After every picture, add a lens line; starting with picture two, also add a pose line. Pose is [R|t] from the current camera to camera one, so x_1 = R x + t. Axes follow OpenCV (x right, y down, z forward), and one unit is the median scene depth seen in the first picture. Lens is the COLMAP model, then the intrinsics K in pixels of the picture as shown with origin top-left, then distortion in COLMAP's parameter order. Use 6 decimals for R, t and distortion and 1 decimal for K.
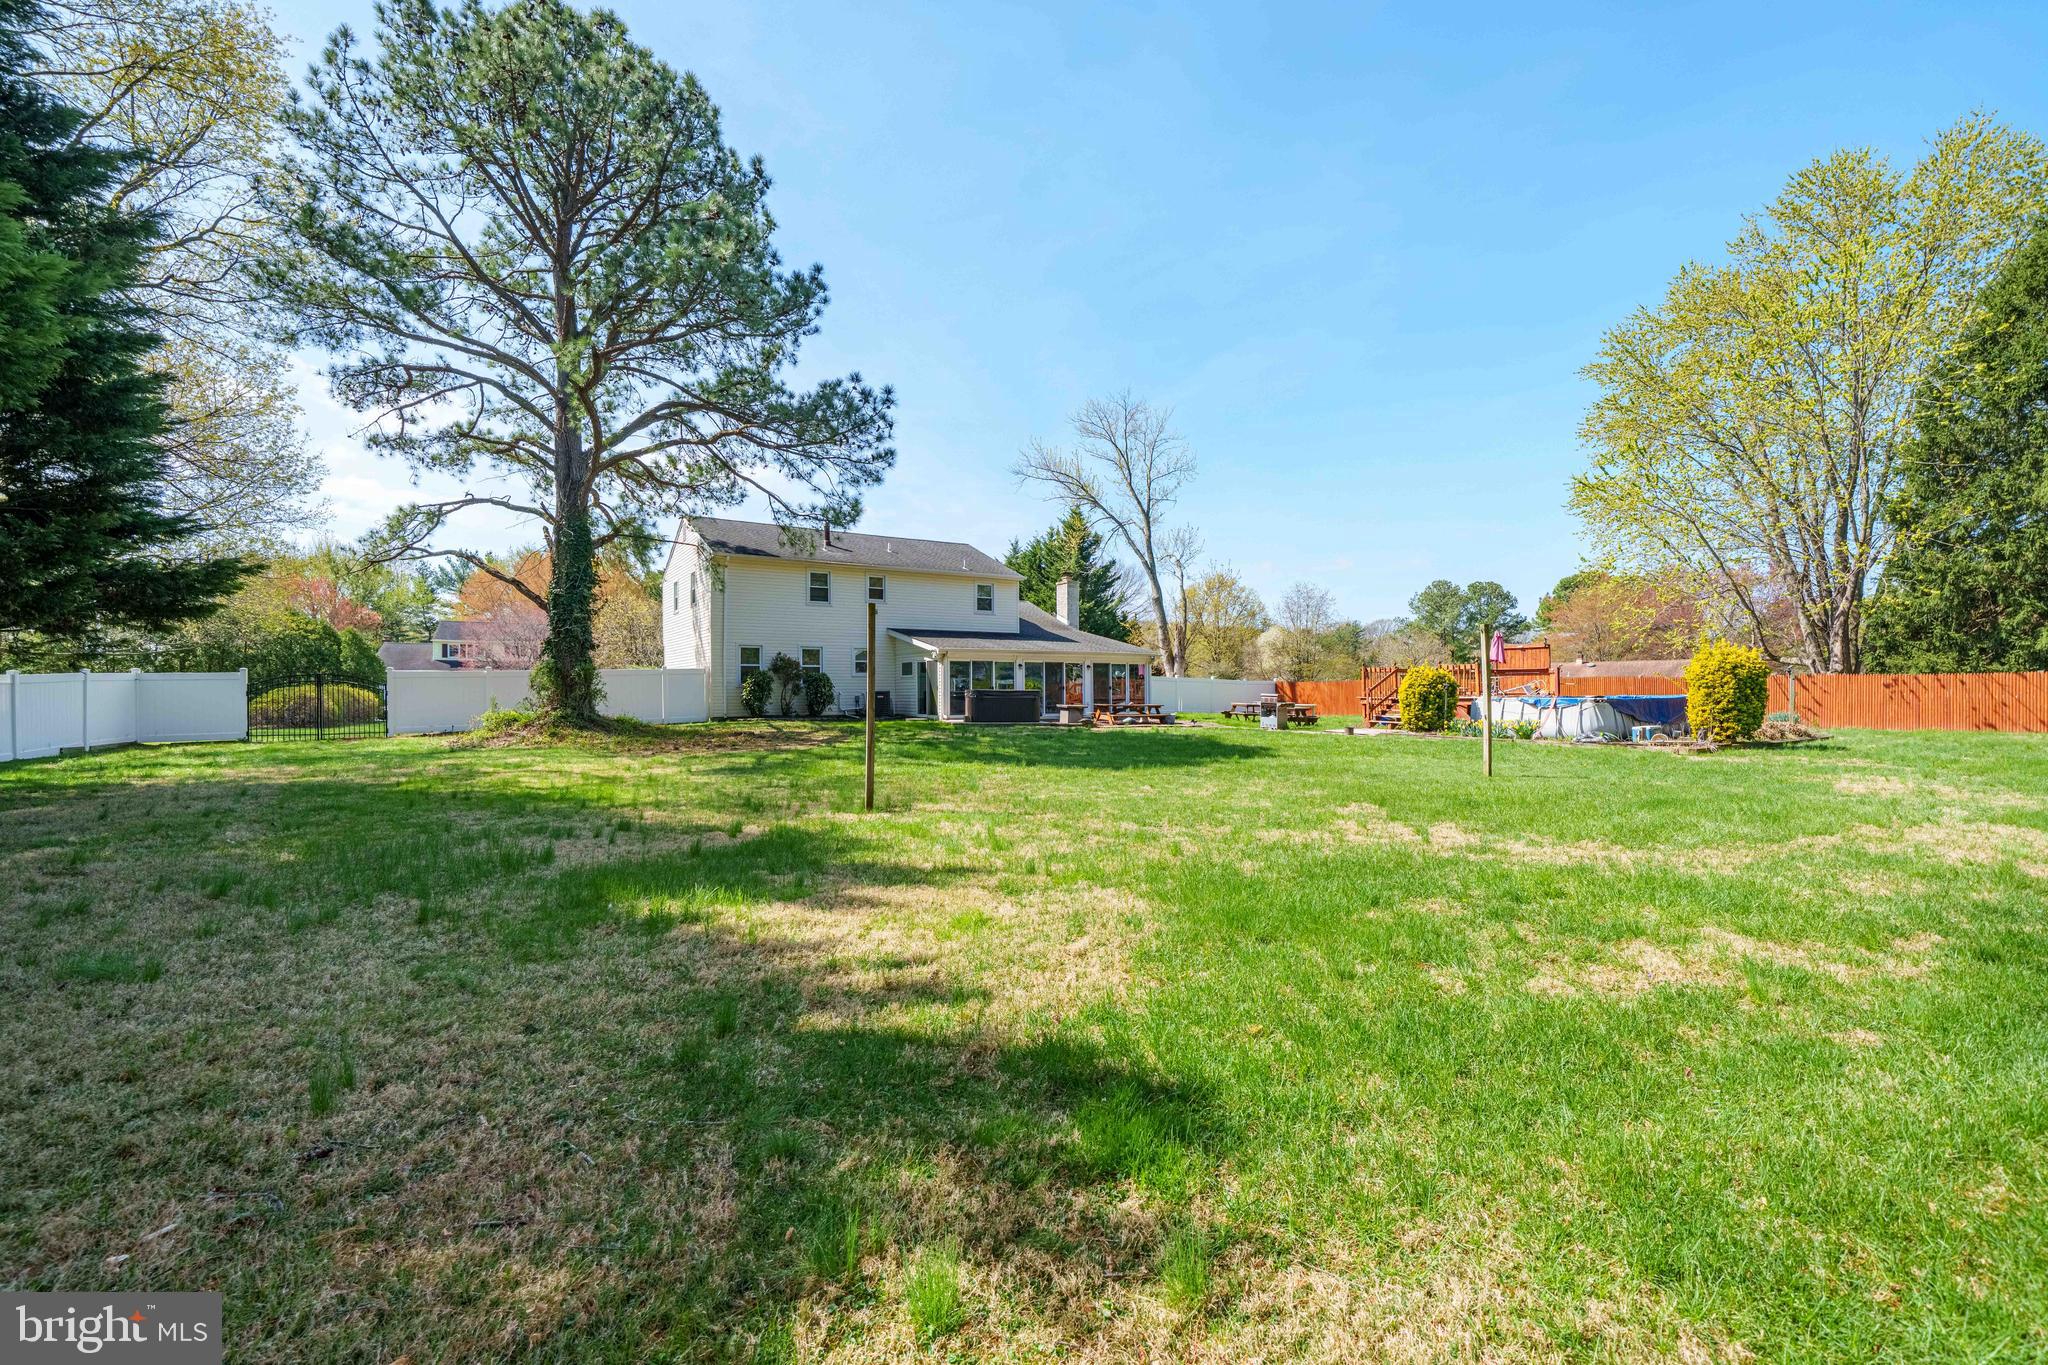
lens RADIAL K [[867.8, 0, 1024.0], [0, 867.8, 682.5], [0, 0, 1]] dist [-0.000297, 0.000016]
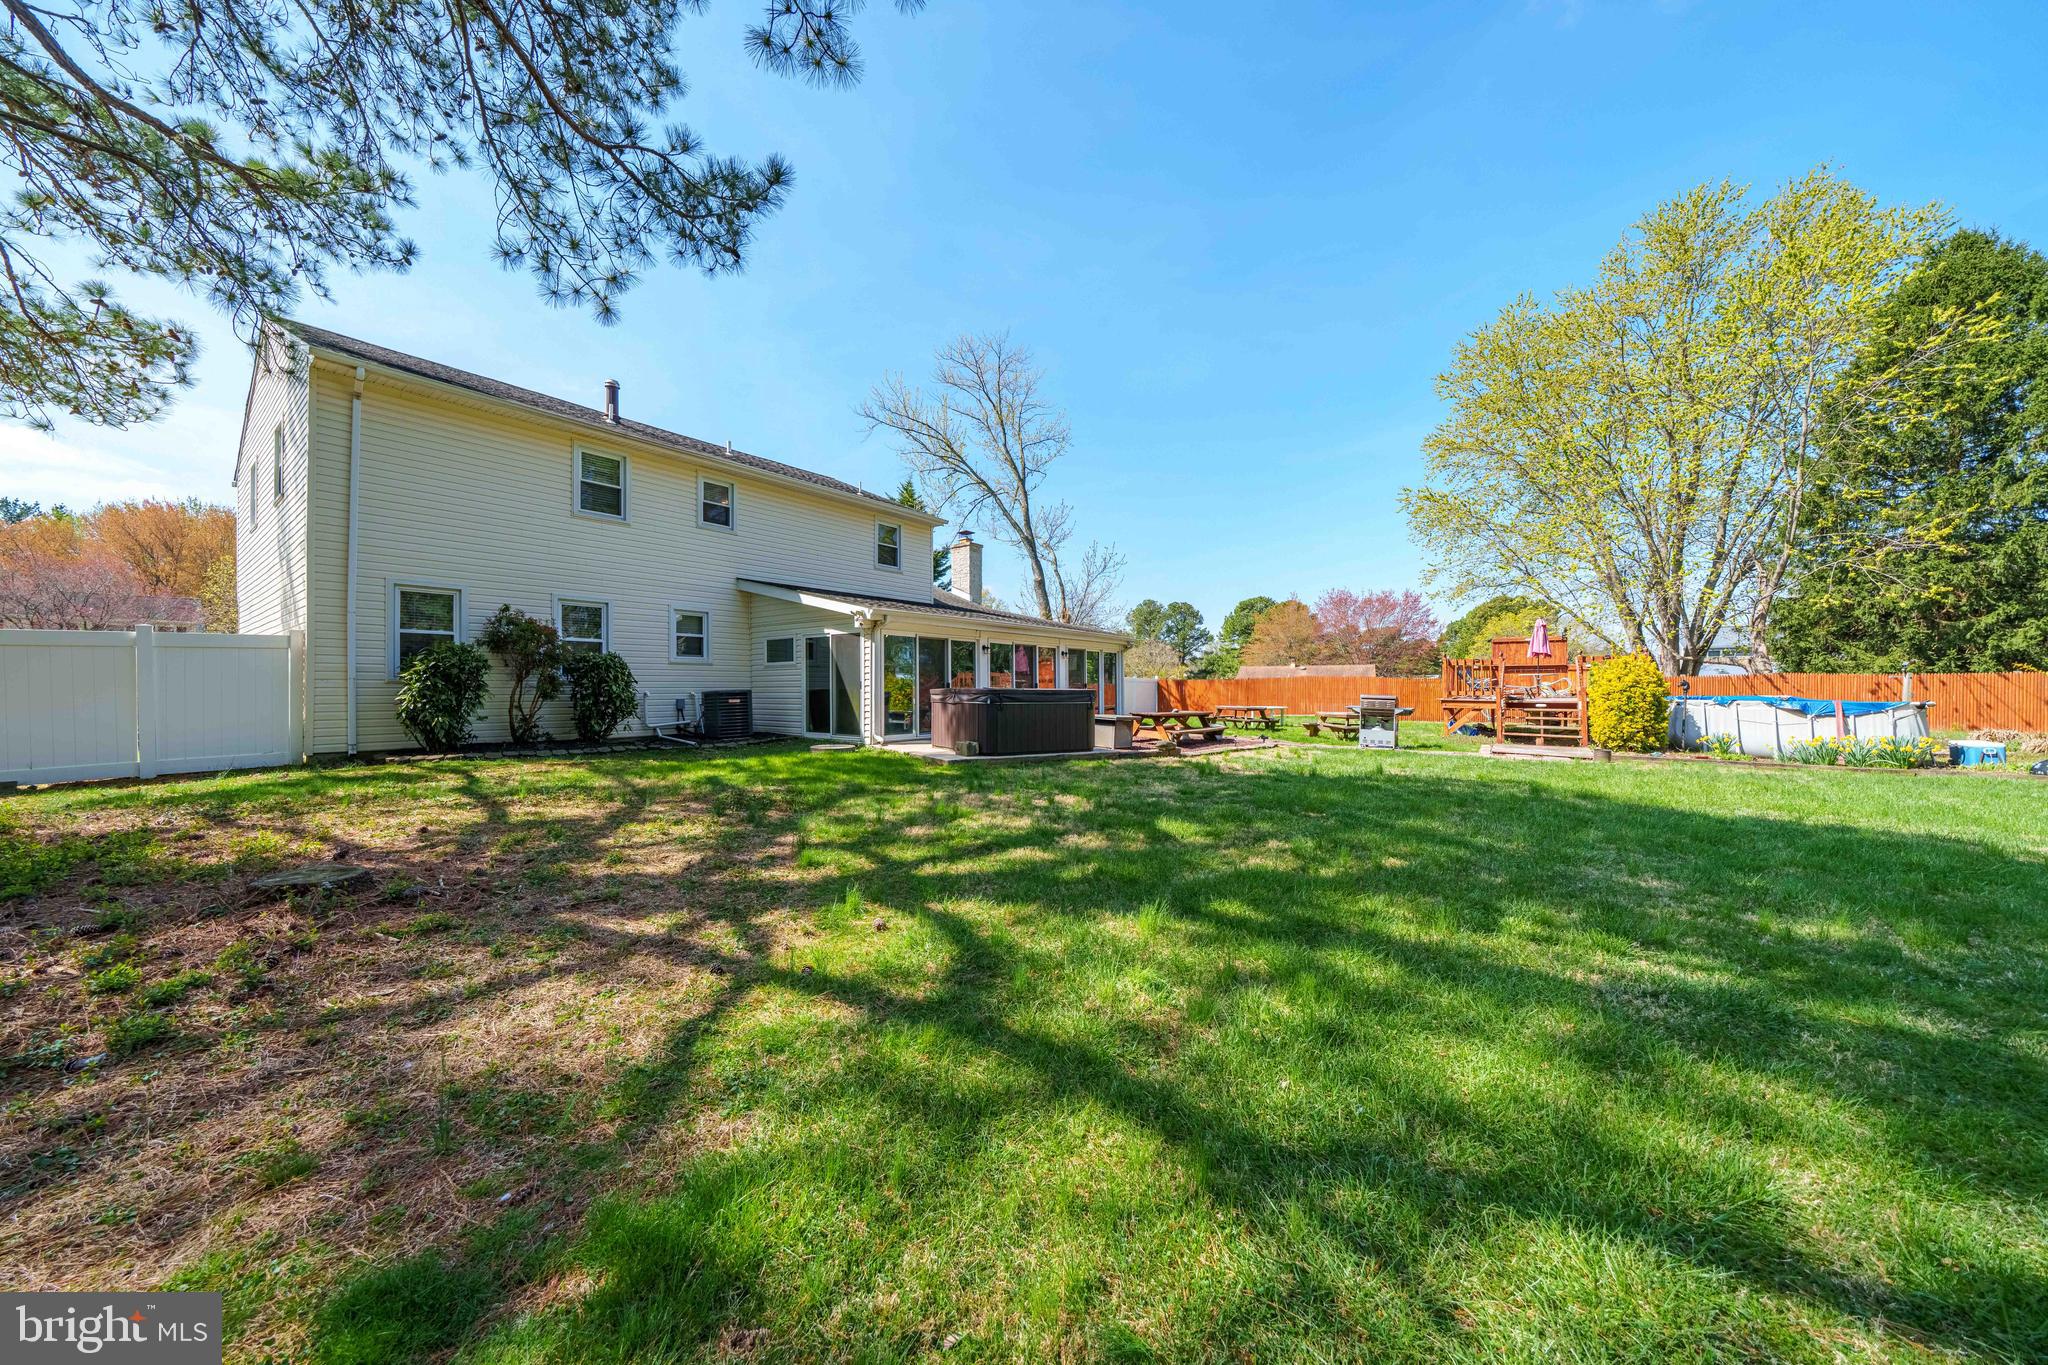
lens RADIAL K [[697.9, 0, 1024.0], [0, 697.9, 682.5], [0, 0, 1]] dist [0.001113, 0.000085]
pose [[0.935781, 0.006814, 0.352516, -0.148187], [-0.007743, 0.999969, 0.001227, 0.003027], [-0.352497, -0.003878, 0.935805, 0.531938]]
